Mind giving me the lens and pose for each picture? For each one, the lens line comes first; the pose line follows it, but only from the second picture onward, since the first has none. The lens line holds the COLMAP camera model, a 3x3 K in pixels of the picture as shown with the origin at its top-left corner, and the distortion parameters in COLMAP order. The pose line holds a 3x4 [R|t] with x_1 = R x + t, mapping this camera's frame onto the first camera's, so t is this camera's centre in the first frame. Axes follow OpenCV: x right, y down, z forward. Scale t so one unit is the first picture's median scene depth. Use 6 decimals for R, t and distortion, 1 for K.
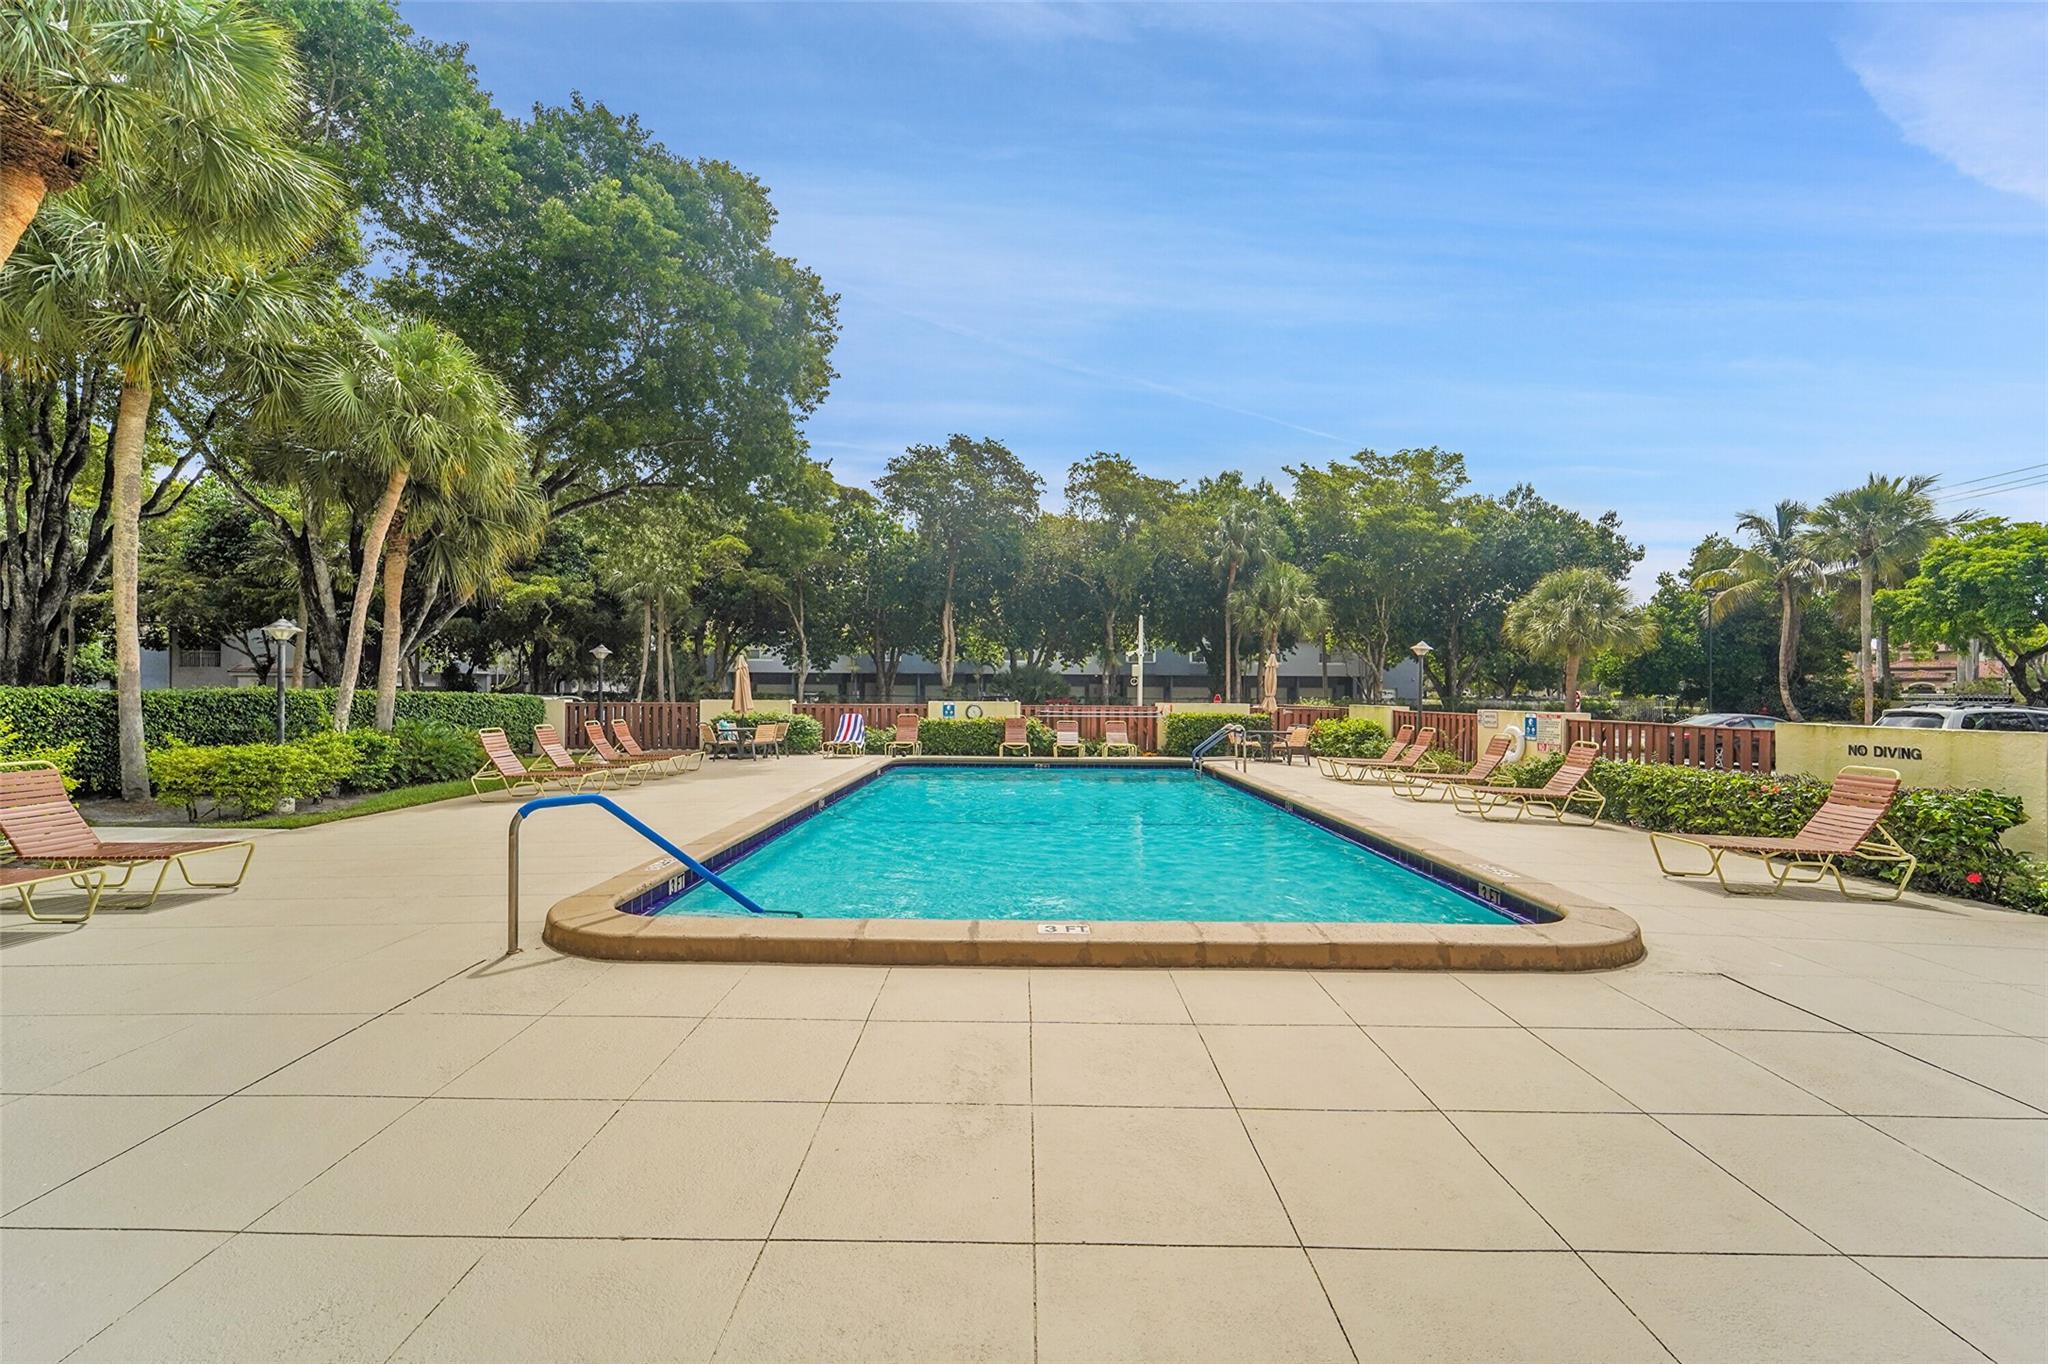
lens RADIAL K [[847.0, 0, 1015.5], [0, 847.0, 686.2], [0, 0, 1]] dist [0.004736, -0.000355]
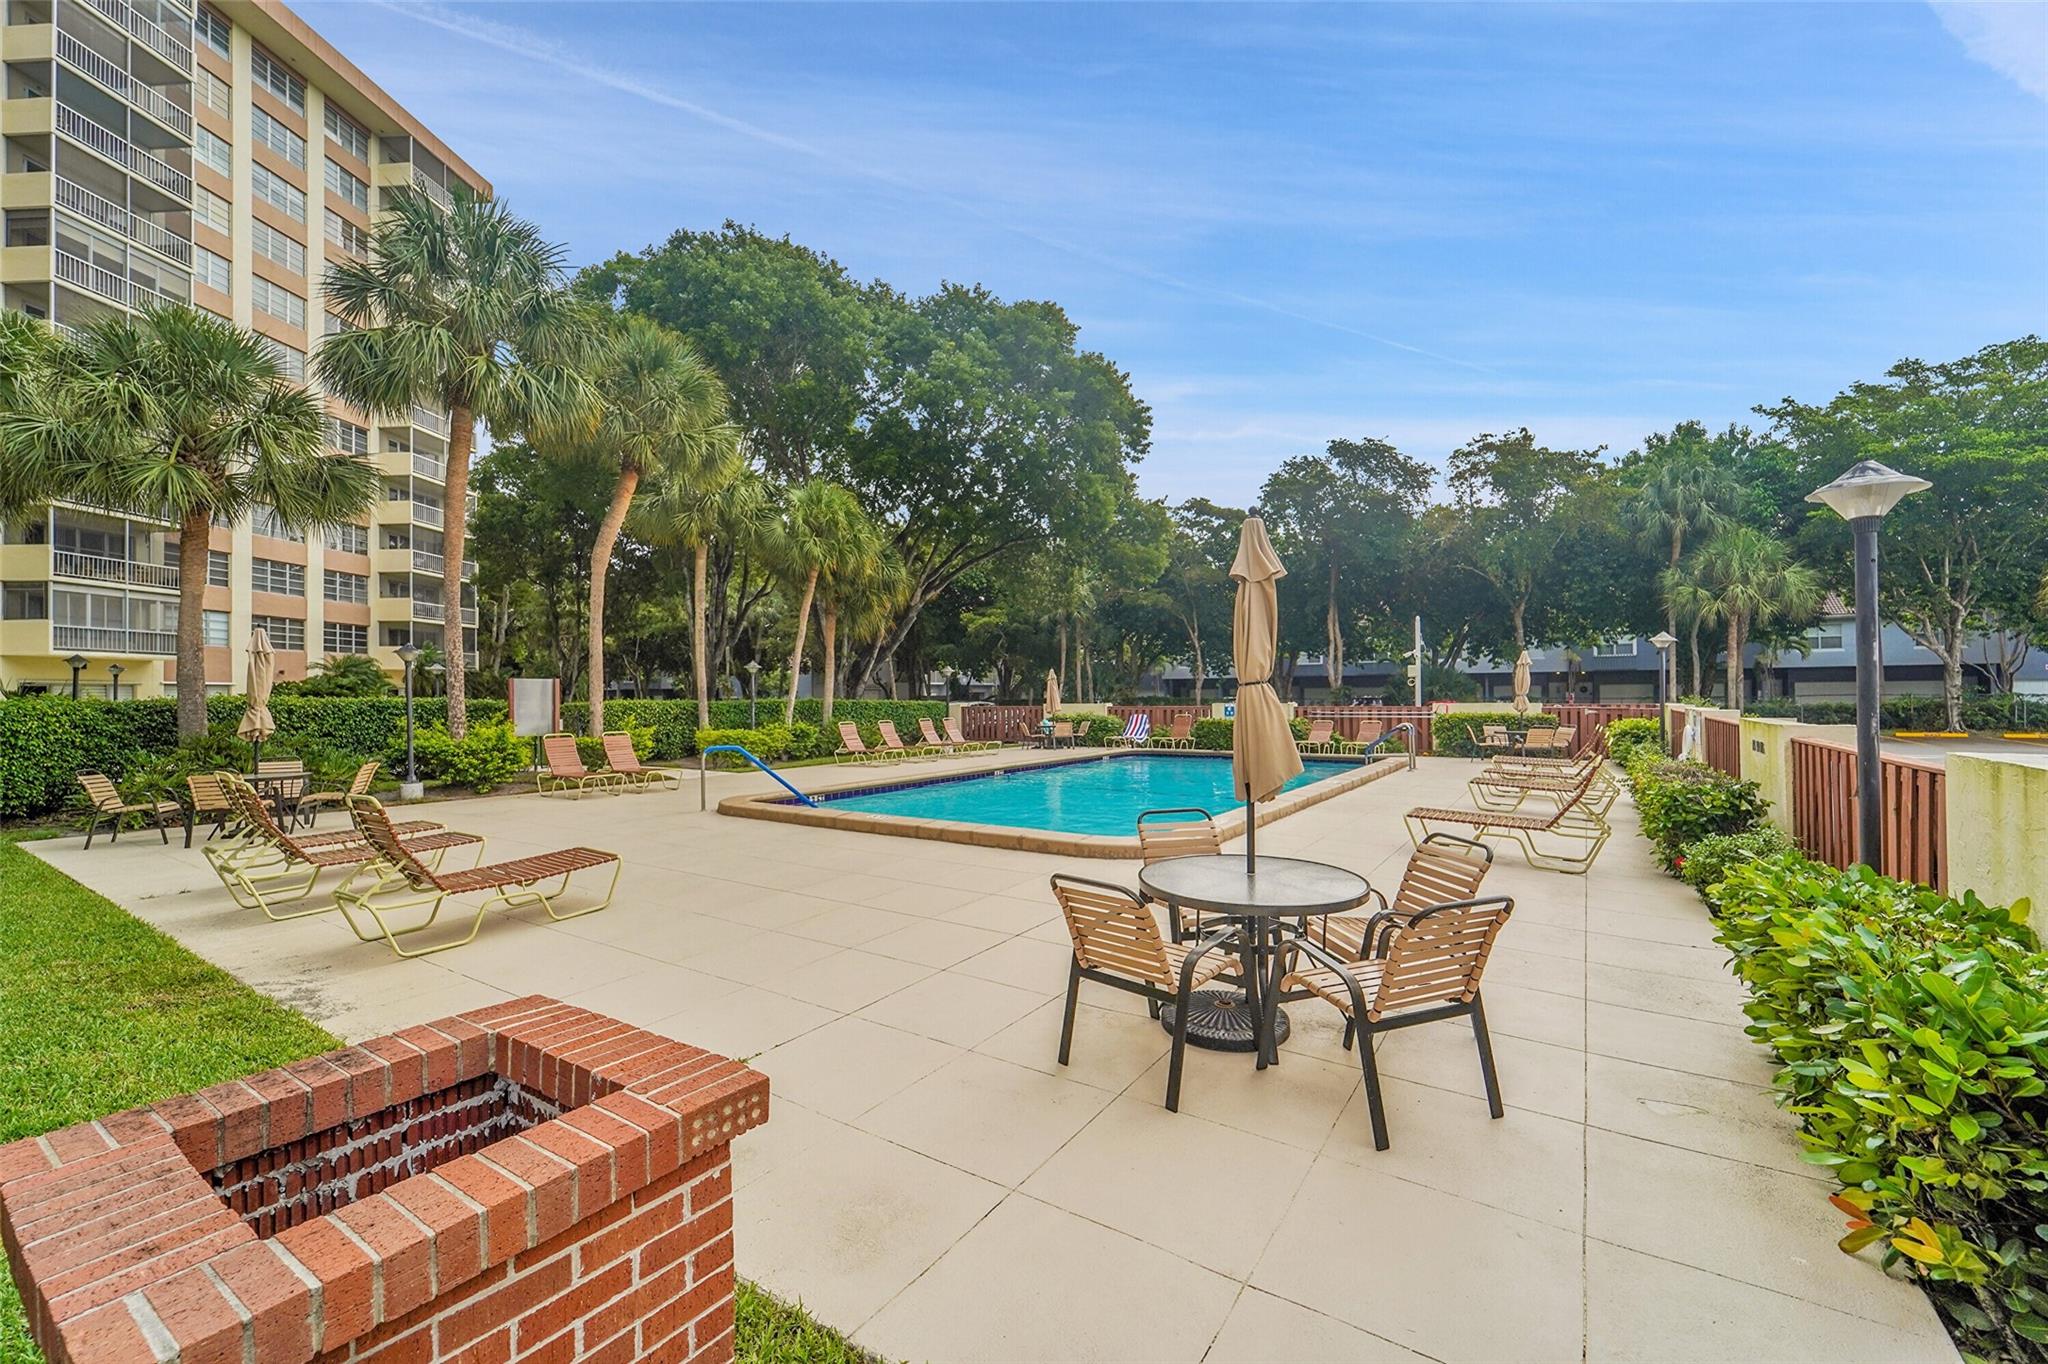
lens RADIAL K [[847.0, 0, 1015.5], [0, 847.0, 686.2], [0, 0, 1]] dist [0.004736, -0.000355]
pose [[0.828997, -0.019377, -0.558917, 0.190080], [0.017181, 0.999810, -0.009180, 0.000258], [0.558989, -0.001993, 0.829173, -0.061269]]
